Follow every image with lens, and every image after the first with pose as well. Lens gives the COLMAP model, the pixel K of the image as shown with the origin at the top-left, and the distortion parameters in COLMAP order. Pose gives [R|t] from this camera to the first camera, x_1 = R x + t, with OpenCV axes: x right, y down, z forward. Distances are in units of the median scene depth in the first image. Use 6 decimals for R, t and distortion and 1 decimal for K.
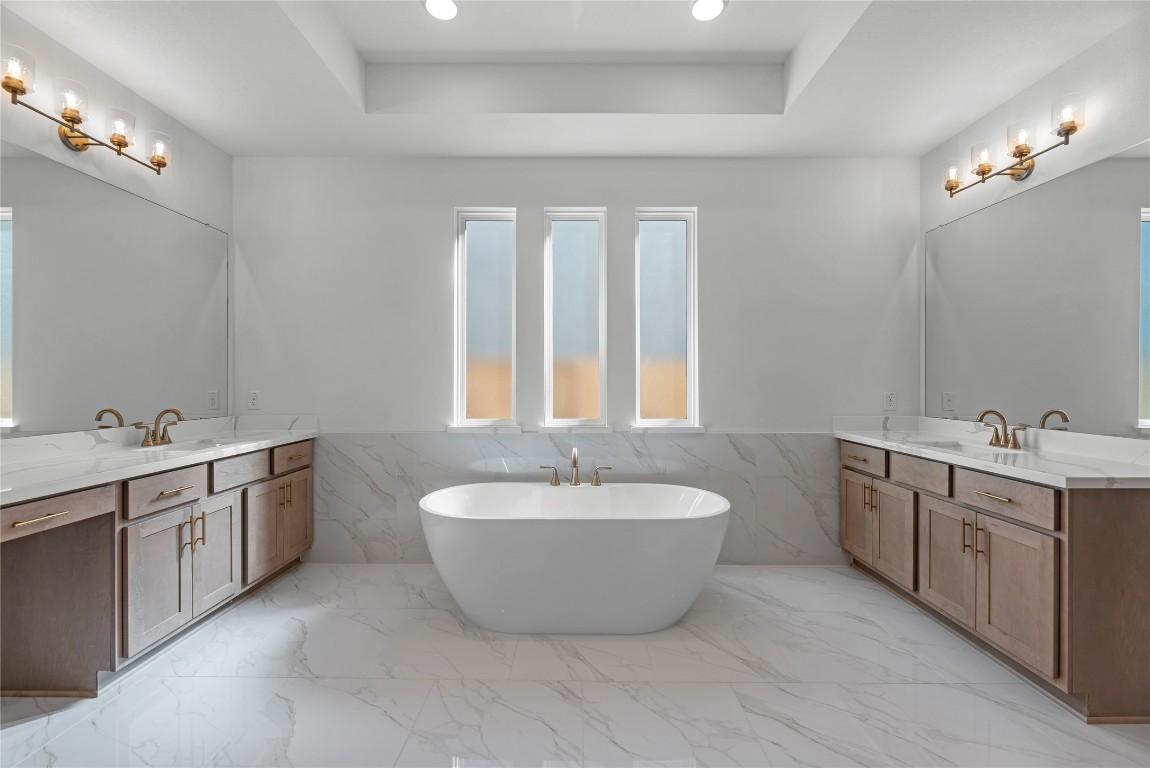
lens RADIAL K [[475.1, 0, 575.0], [0, 475.1, 384.0], [0, 0, 1]] dist [-0.000069, -0.000117]
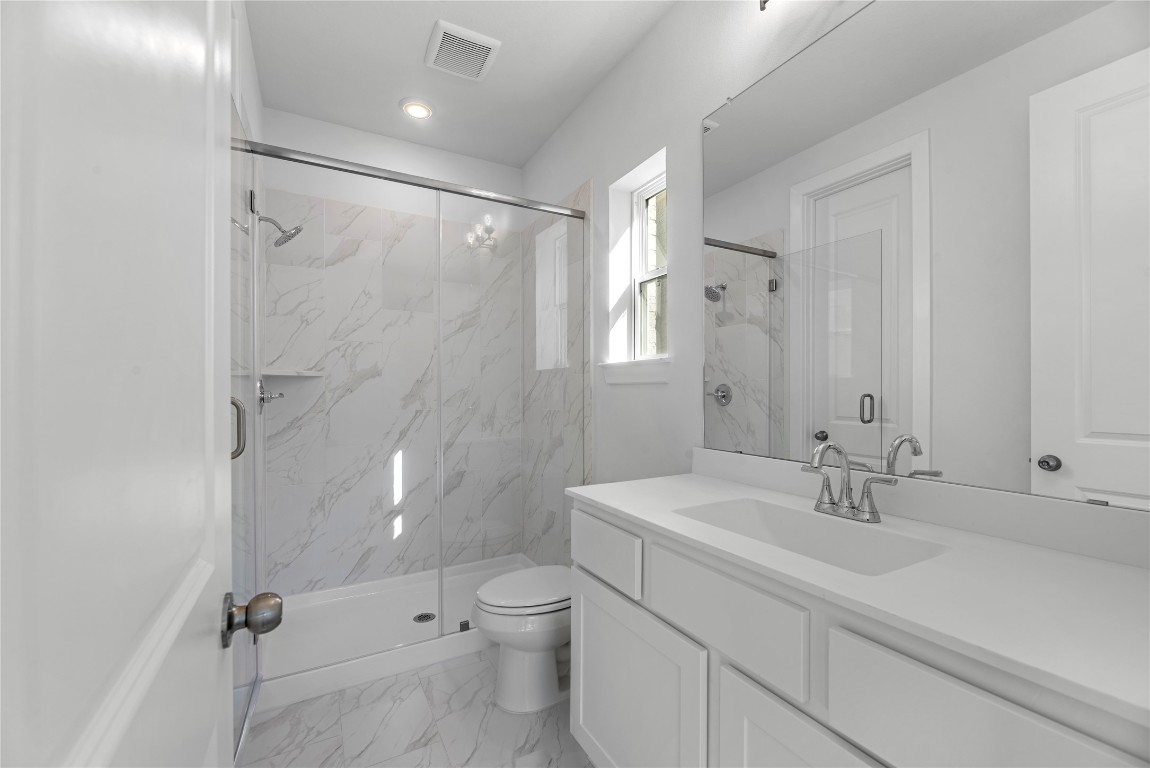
lens RADIAL K [[467.4, 0, 575.5], [0, 467.4, 390.6], [0, 0, 1]] dist [-0.000858, -0.000306]
pose [[0.874098, -0.001448, 0.485748, 0.416418], [0.002280, 0.999997, -0.001122, 0.005840], [-0.485744, 0.002088, 0.874098, 0.686187]]
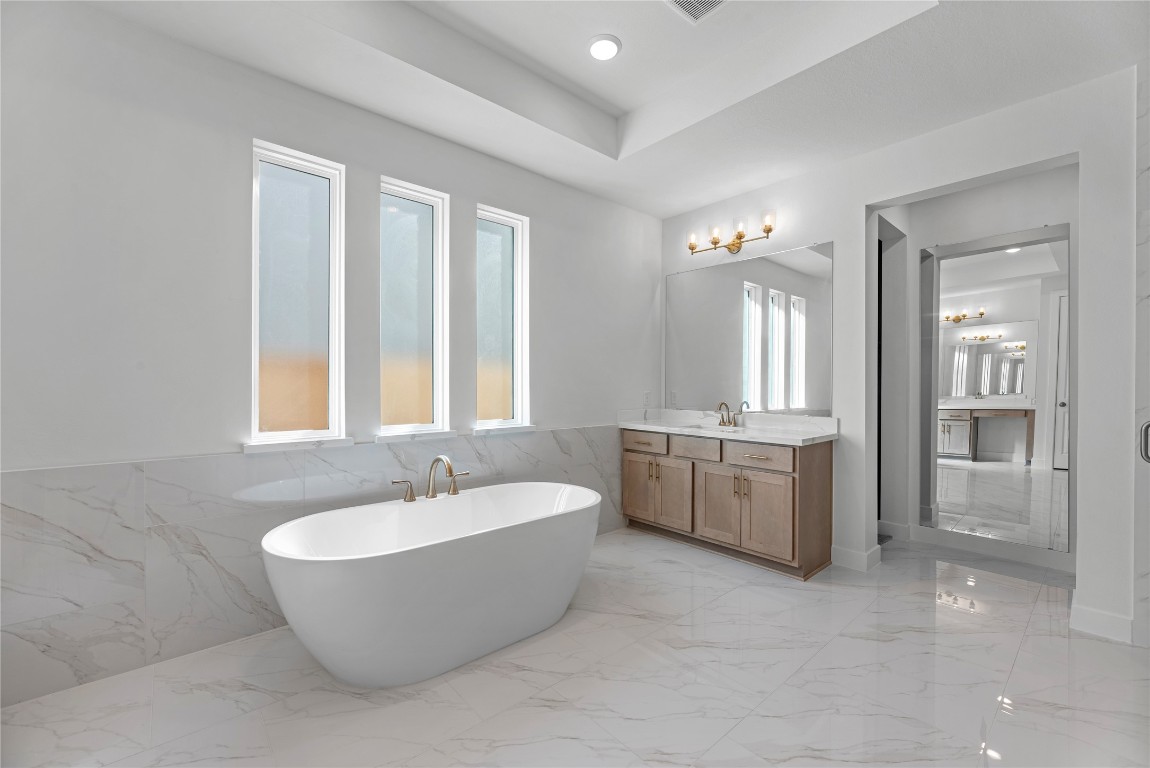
lens RADIAL K [[467.4, 0, 575.5], [0, 467.4, 390.6], [0, 0, 1]] dist [-0.000858, -0.000306]
pose [[0.750426, -0.006532, 0.660922, -0.437951], [0.001378, 0.999964, 0.008318, 0.004636], [-0.660953, -0.005332, 0.750409, 0.185160]]
